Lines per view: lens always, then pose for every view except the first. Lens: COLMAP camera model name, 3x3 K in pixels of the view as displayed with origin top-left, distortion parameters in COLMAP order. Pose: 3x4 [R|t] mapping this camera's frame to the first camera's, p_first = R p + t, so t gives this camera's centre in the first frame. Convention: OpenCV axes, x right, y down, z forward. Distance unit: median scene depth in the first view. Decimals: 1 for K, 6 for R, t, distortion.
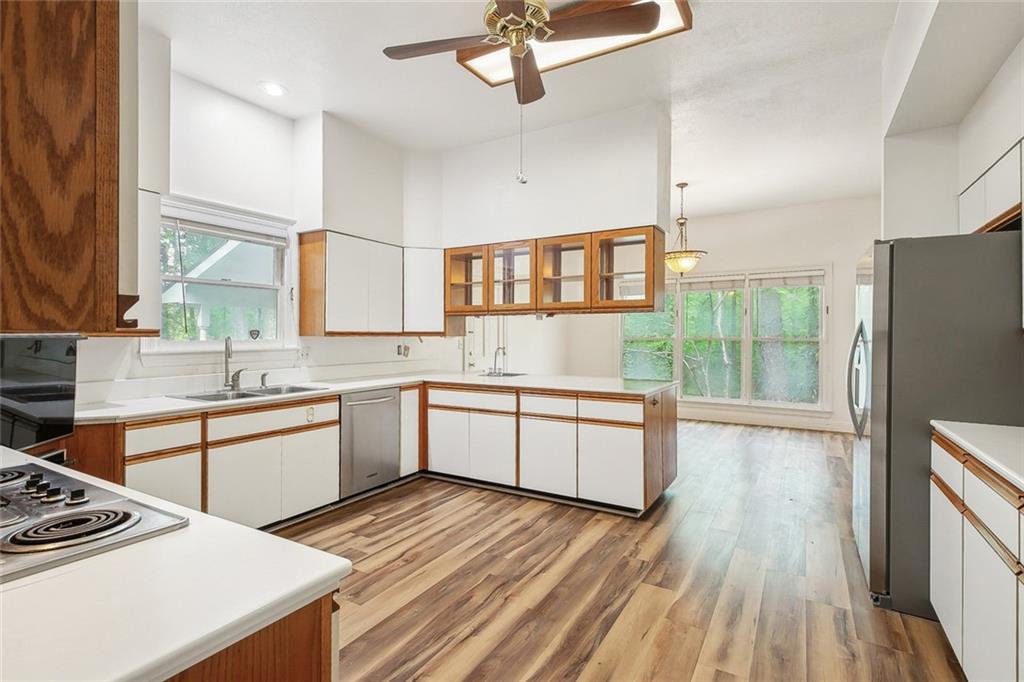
lens RADIAL K [[469.7, 0, 510.1], [0, 469.7, 340.6], [0, 0, 1]] dist [-0.010243, -0.000495]
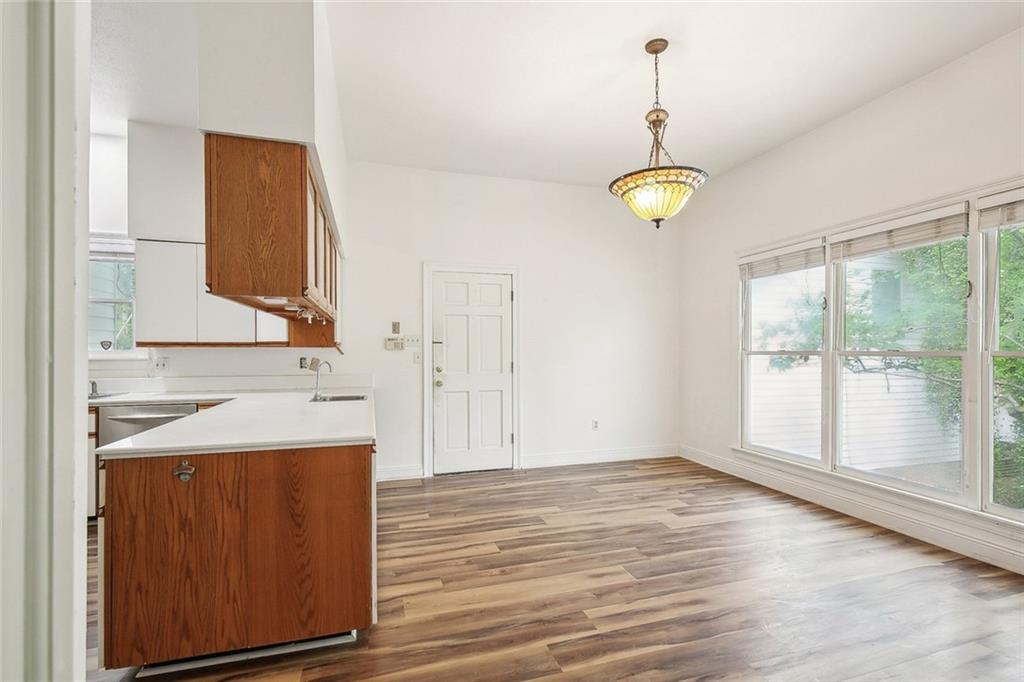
lens RADIAL K [[469.7, 0, 513.4], [0, 469.7, 339.1], [0, 0, 1]] dist [-0.010243, -0.000495]
pose [[0.758195, -0.016292, -0.651825, 0.633086], [-0.008403, 0.999361, -0.034754, 0.002140], [0.651974, 0.031827, 0.757573, 0.580243]]
